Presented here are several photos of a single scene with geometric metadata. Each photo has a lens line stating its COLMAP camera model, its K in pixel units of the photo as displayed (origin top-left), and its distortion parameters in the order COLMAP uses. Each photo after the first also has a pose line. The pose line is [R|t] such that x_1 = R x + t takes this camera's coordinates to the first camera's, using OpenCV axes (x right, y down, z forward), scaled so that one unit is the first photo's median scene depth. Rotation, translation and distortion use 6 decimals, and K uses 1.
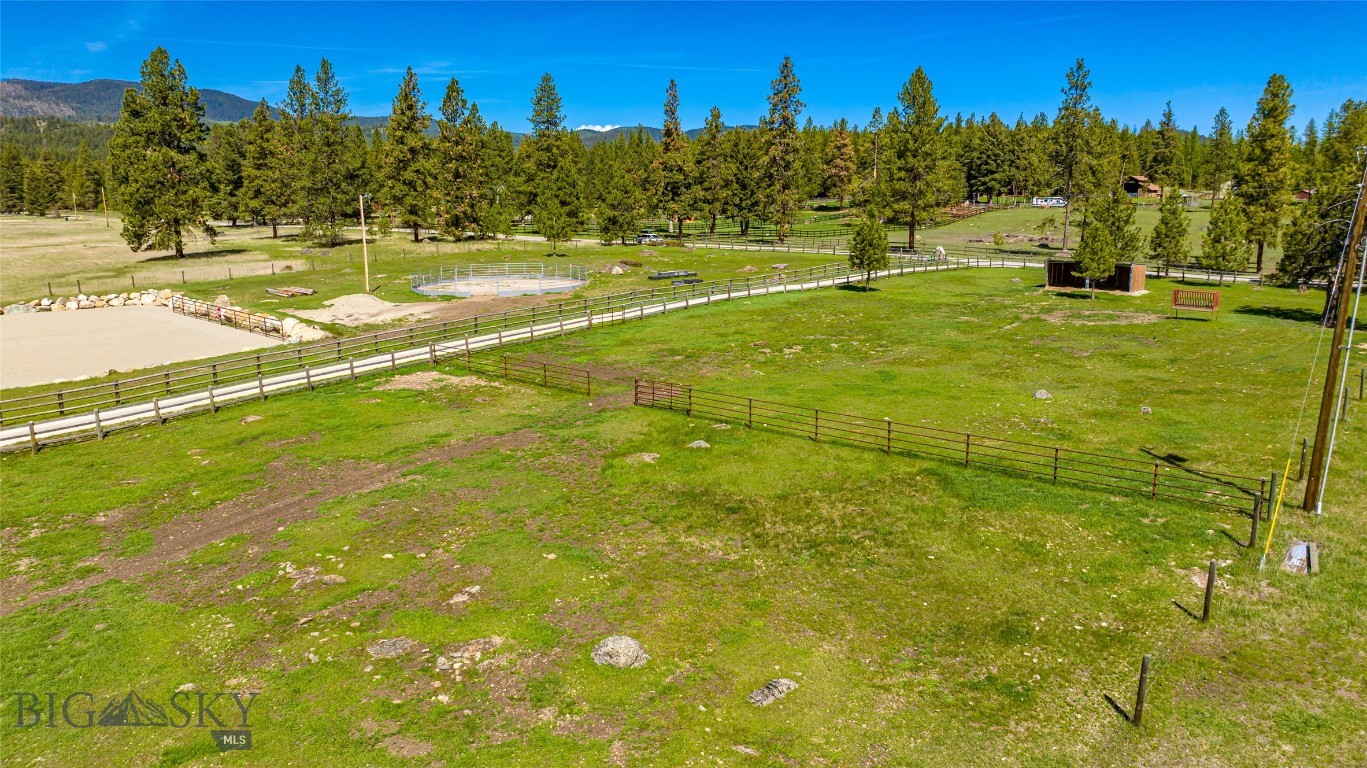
lens RADIAL K [[962.4, 0, 683.5], [0, 962.4, 384.0], [0, 0, 1]] dist [-0.033563, 0.030741]
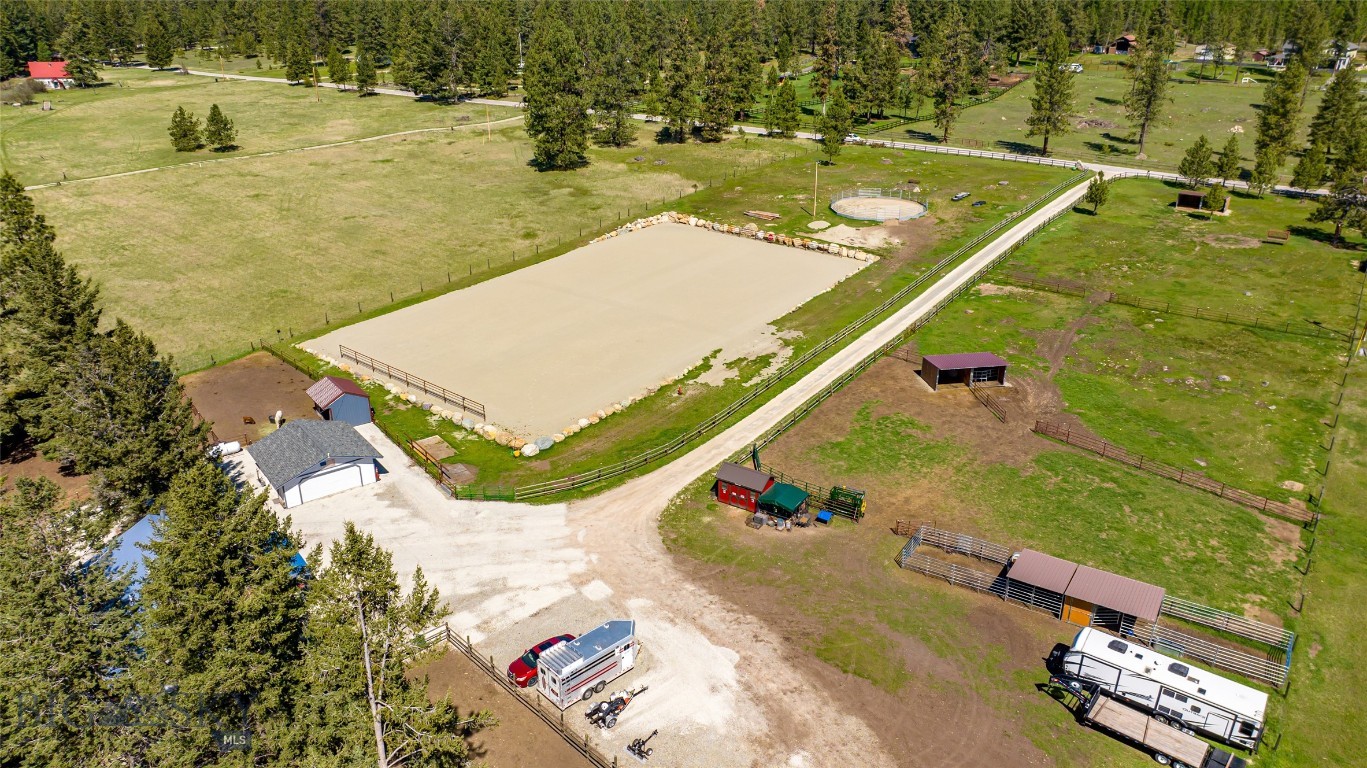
lens RADIAL K [[962.4, 0, 683.5], [0, 962.4, 384.0], [0, 0, 1]] dist [-0.033563, 0.030741]
pose [[0.995194, -0.039555, 0.089575, -1.496819], [0.019880, 0.977348, 0.210705, -0.346168], [-0.095880, -0.207912, 0.973437, -1.567320]]
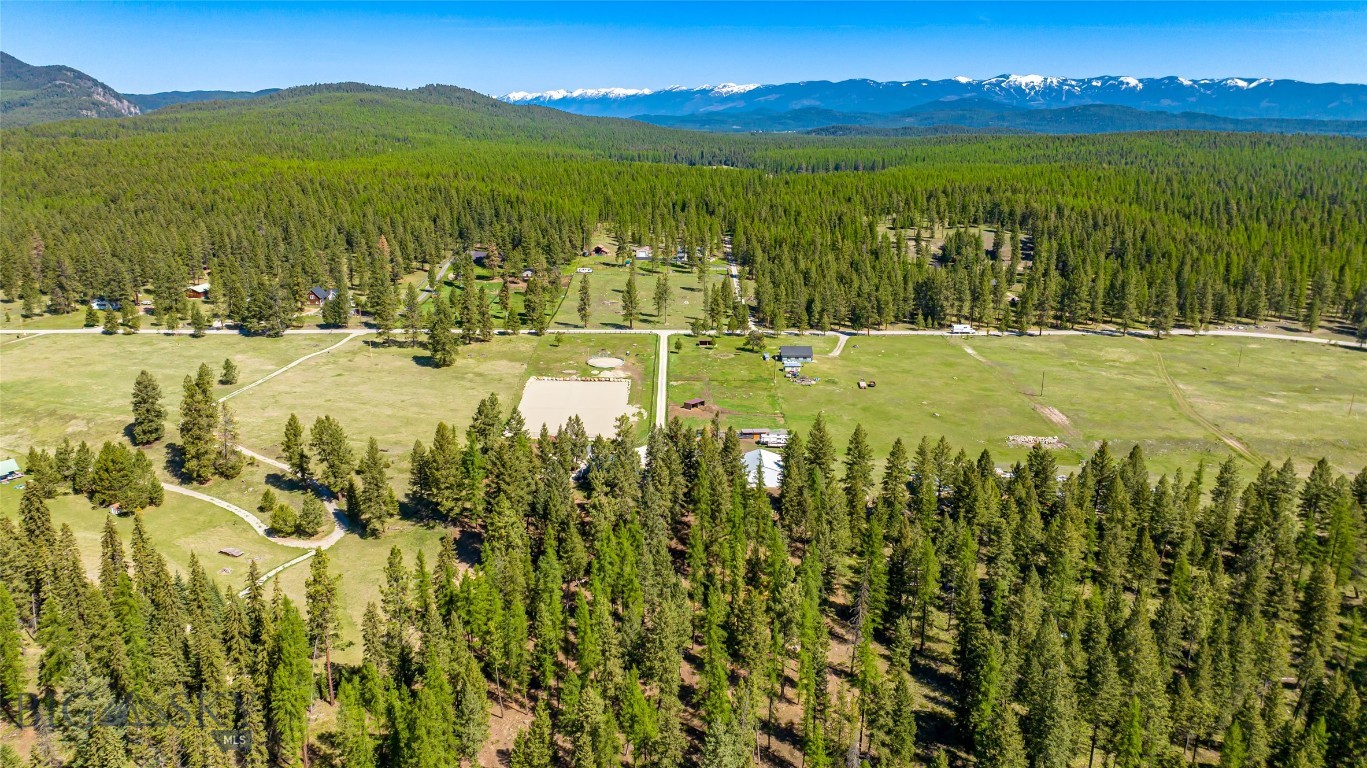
lens RADIAL K [[962.4, 0, 681.5], [0, 962.4, 381.8], [0, 0, 1]] dist [-0.022846, 0.003779]
pose [[0.747099, -0.178359, 0.640337, -5.931435], [0.128418, 0.983909, 0.124228, -1.105854], [-0.652190, -0.010580, 0.757981, -5.562067]]
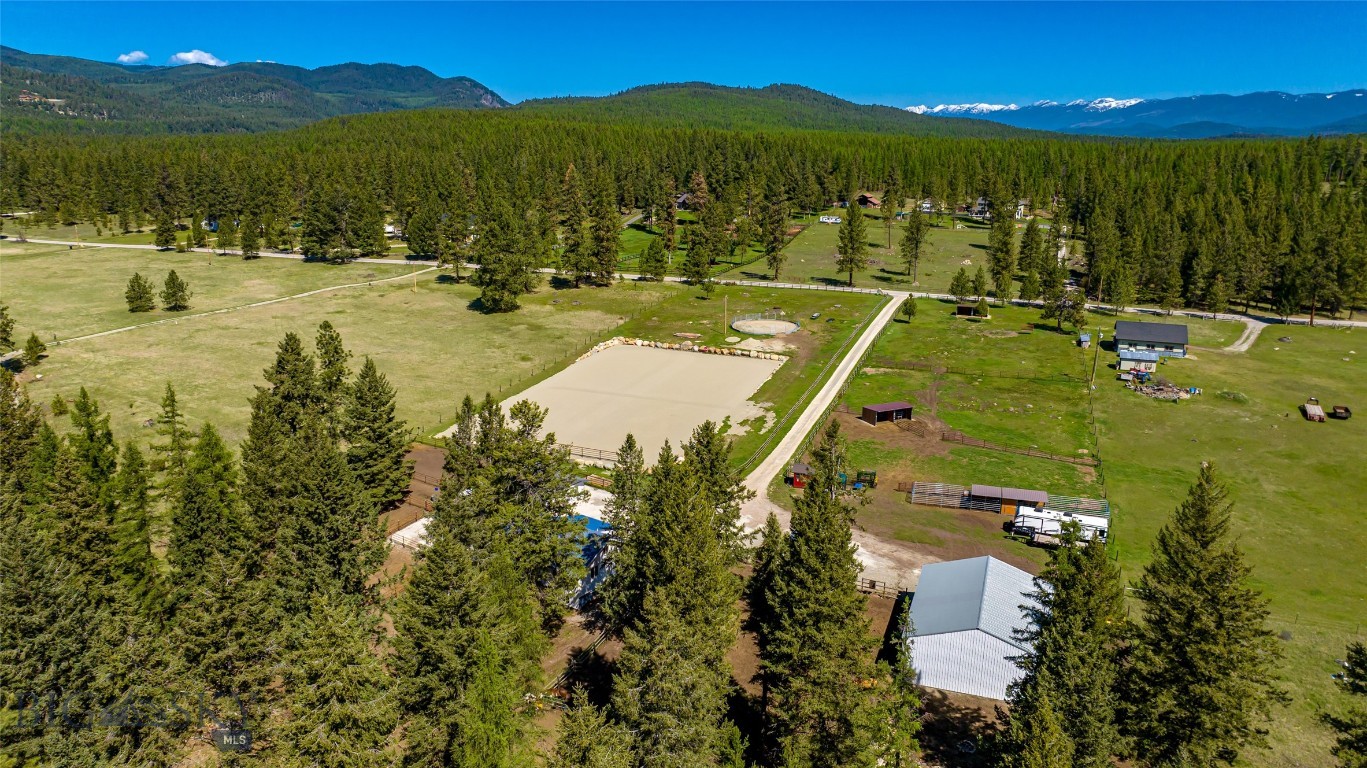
lens RADIAL K [[962.4, 0, 681.5], [0, 962.4, 381.8], [0, 0, 1]] dist [-0.022846, 0.003779]
pose [[0.932179, -0.087902, 0.351163, -2.645330], [0.065993, 0.995079, 0.073904, -0.330445], [-0.355931, -0.045717, 0.933393, -2.561730]]
